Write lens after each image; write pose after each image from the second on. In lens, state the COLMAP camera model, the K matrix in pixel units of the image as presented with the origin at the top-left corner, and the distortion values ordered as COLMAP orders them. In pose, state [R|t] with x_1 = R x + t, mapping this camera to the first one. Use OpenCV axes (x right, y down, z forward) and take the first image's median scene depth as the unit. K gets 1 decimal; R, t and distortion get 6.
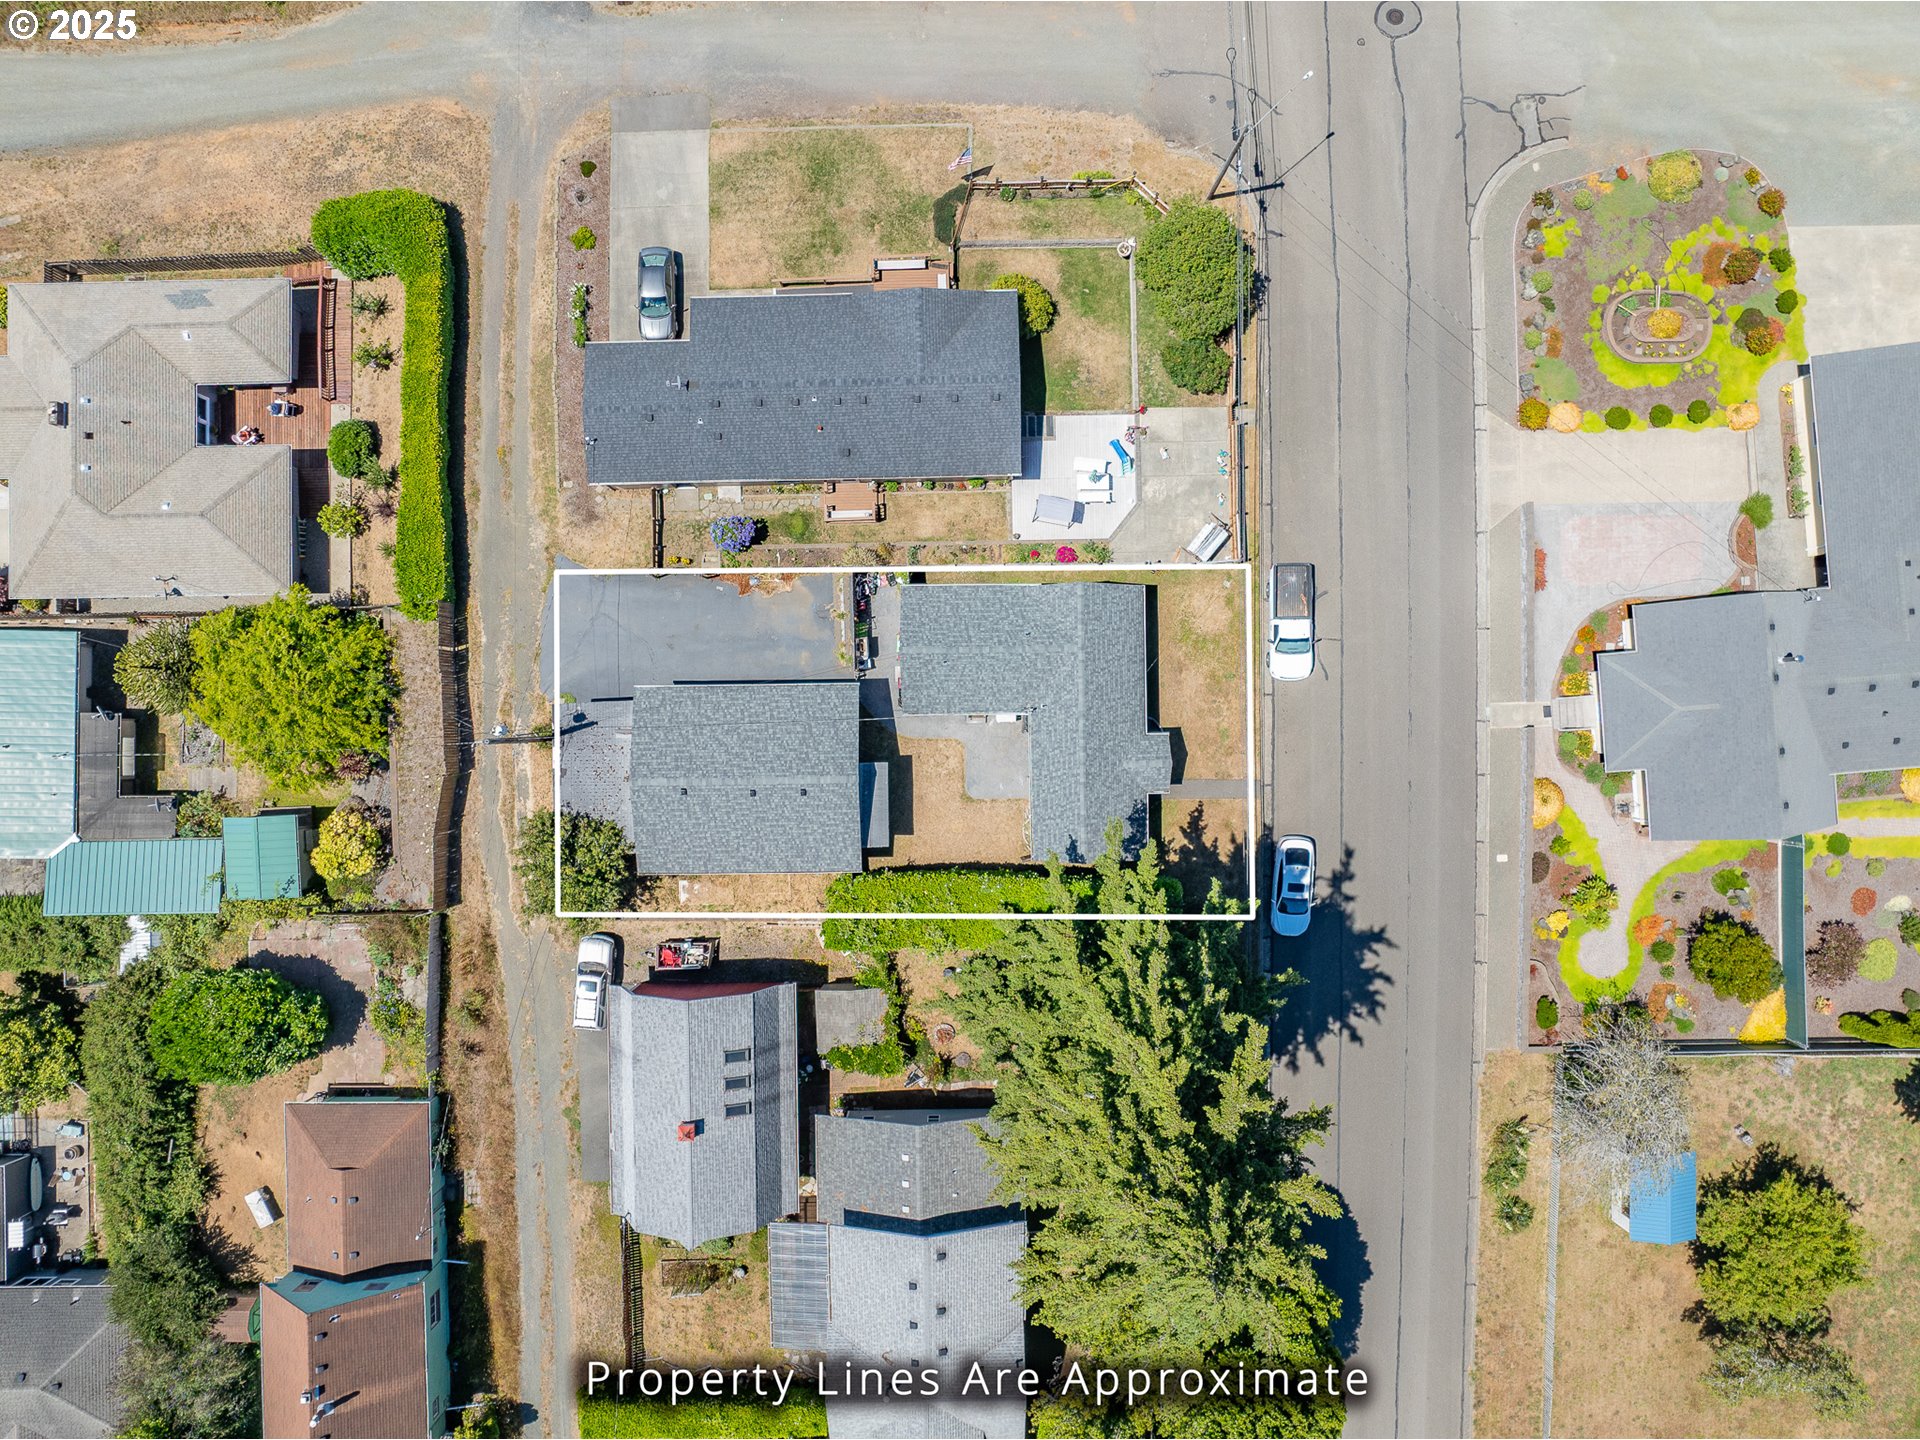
lens RADIAL K [[1352.1, 0, 962.7], [0, 1352.1, 720.8], [0, 0, 1]] dist [-0.041514, 0.009446]
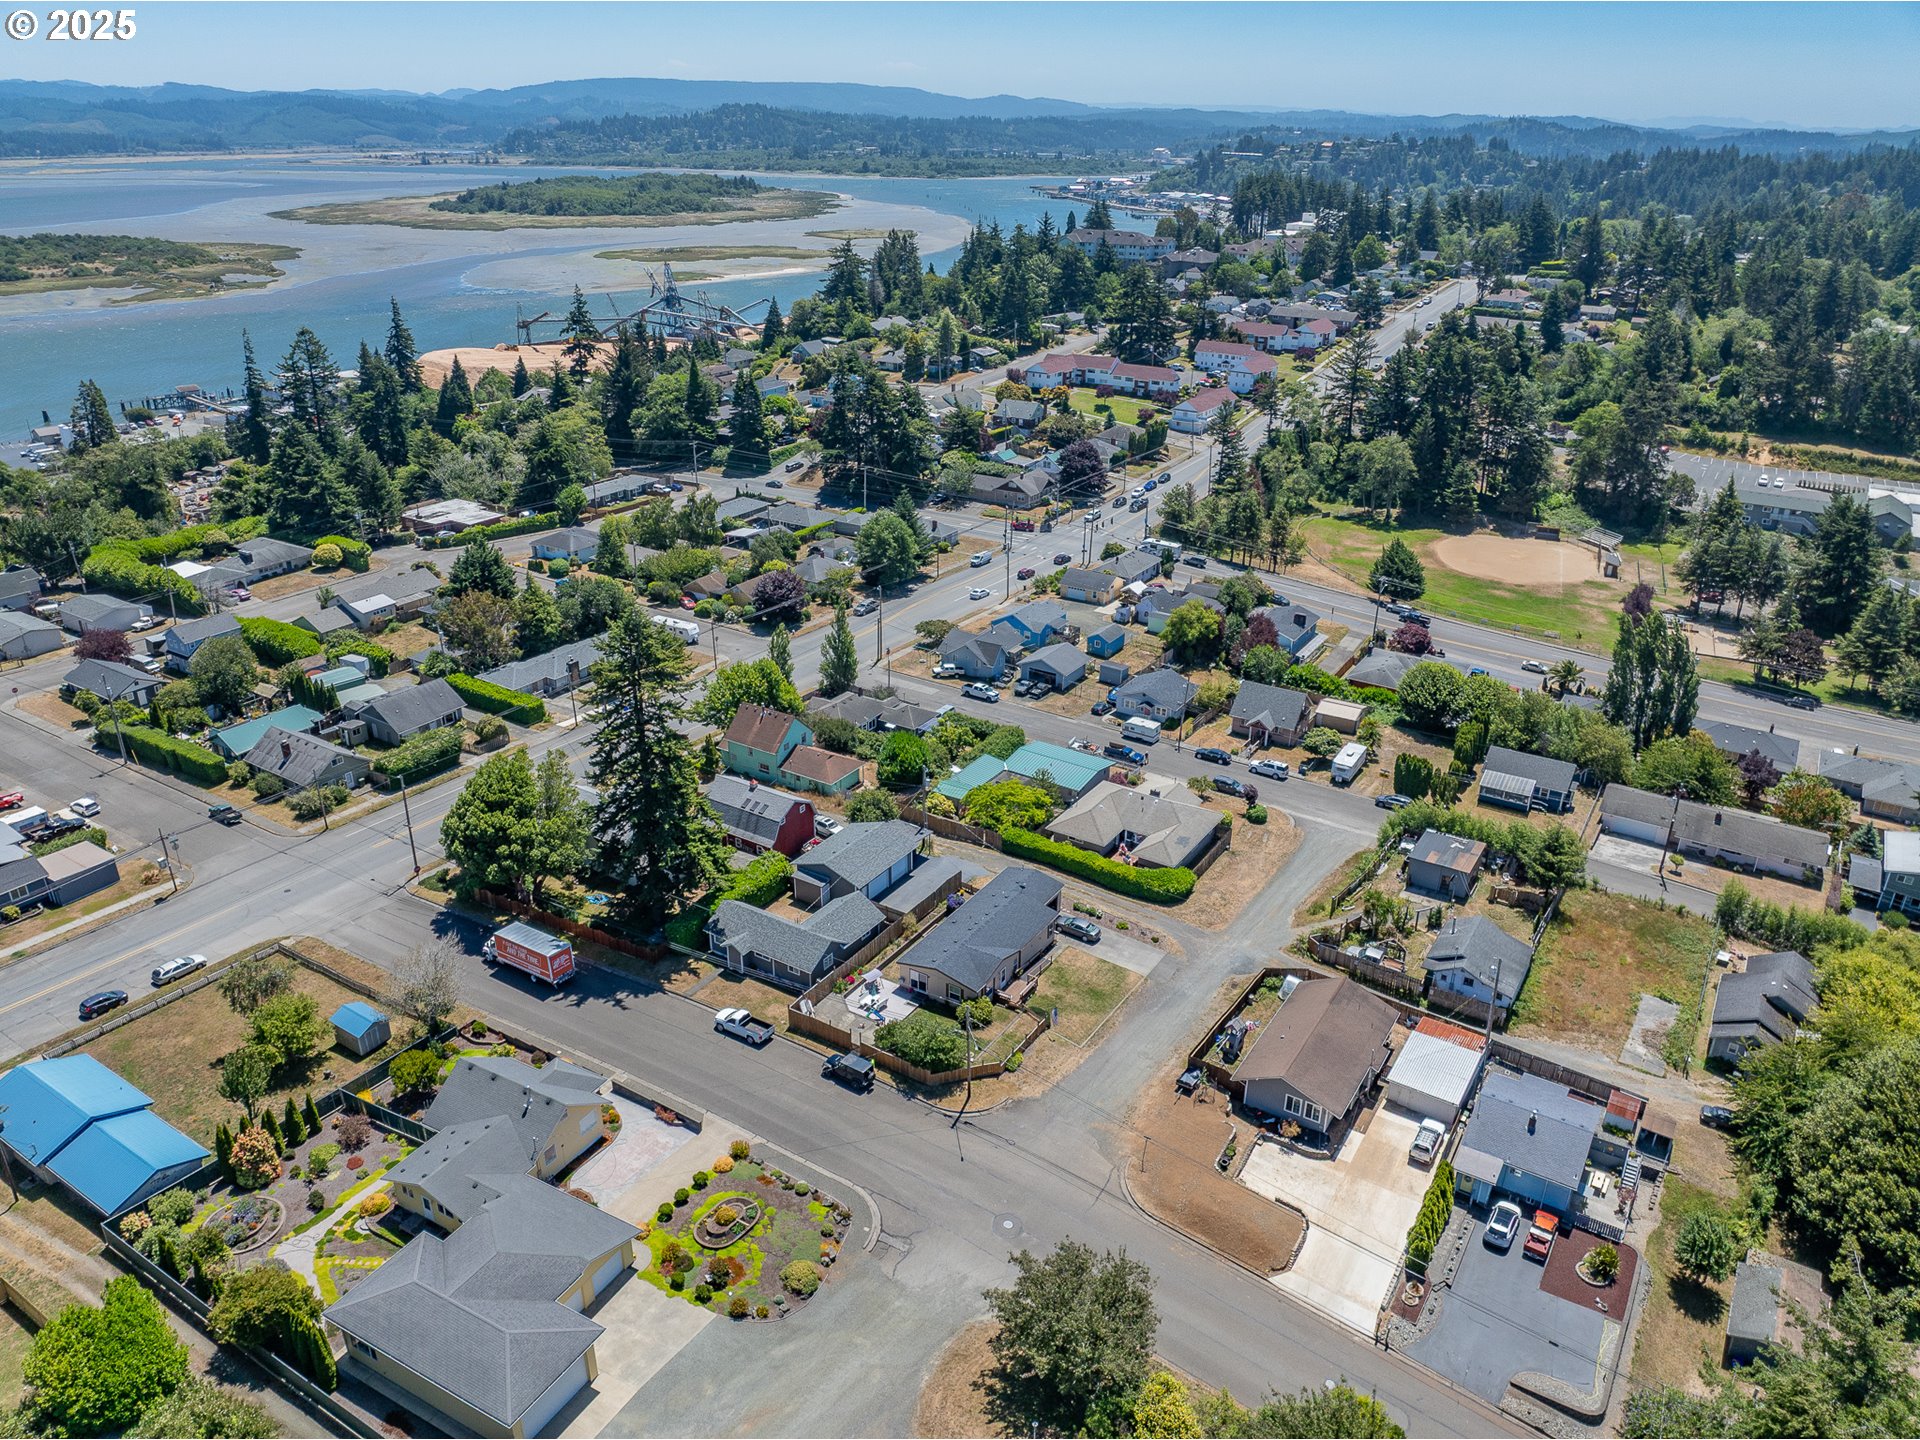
lens RADIAL K [[1352.1, 0, 977.6], [0, 1352.1, 713.8], [0, 0, 1]] dist [-0.041514, 0.009446]
pose [[-0.535208, 0.330270, -0.777479, 1.310337], [-0.844632, -0.222555, 0.486895, -1.098671], [-0.012225, 0.917274, 0.398070, -0.092280]]
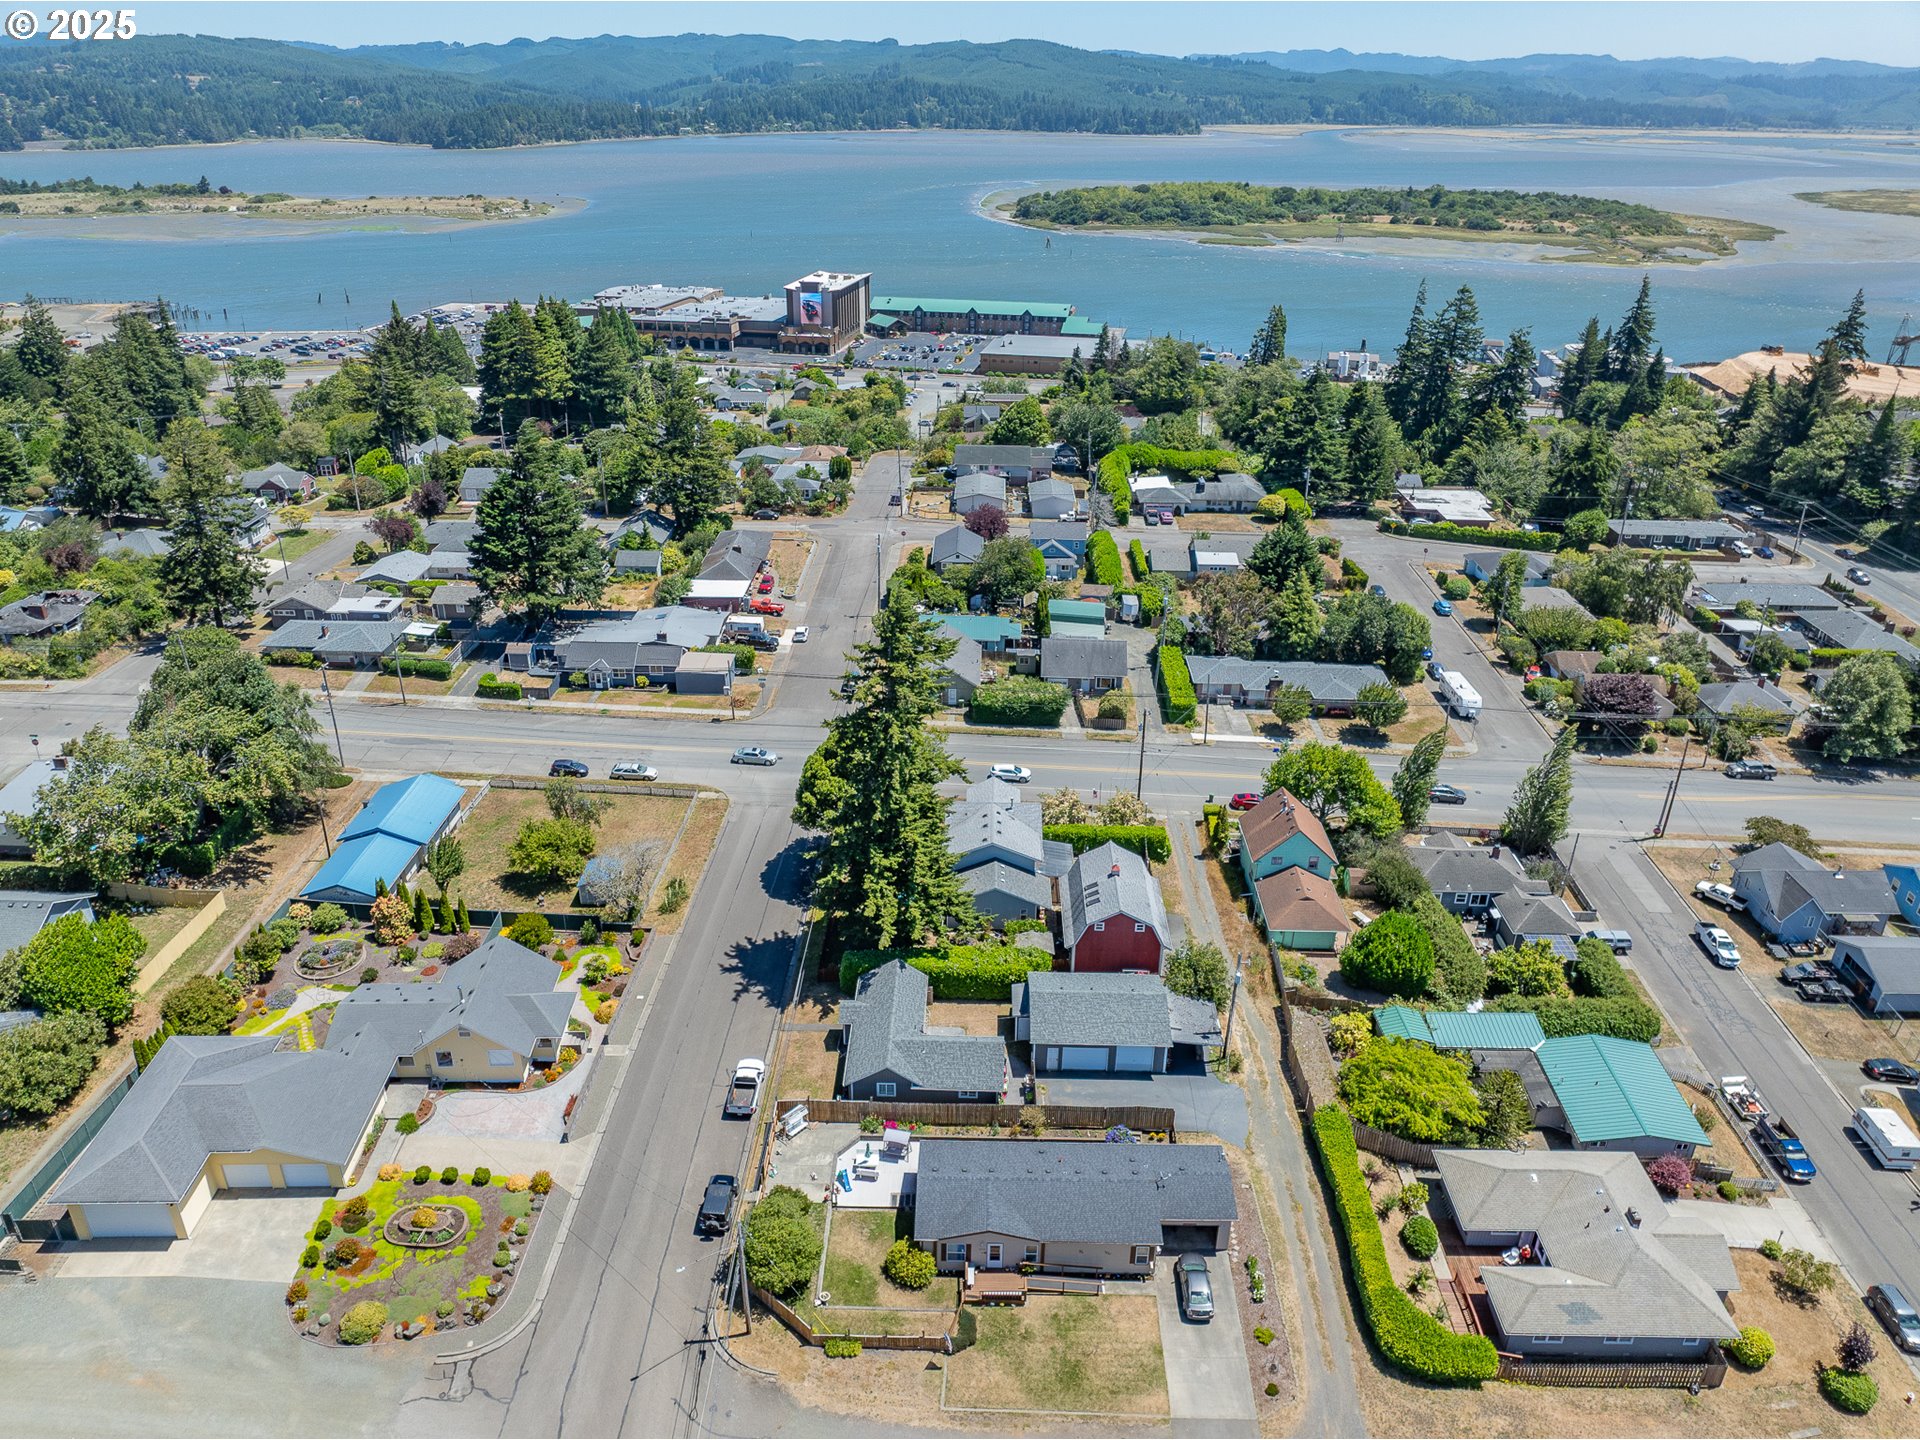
lens RADIAL K [[1352.1, 0, 964.9], [0, 1352.1, 723.1], [0, 0, 1]] dist [-0.041514, 0.009446]
pose [[-0.999389, -0.026650, 0.022606, -0.023929], [0.031862, -0.429159, 0.902667, -1.236236], [-0.014354, 0.902836, 0.429746, -0.019443]]
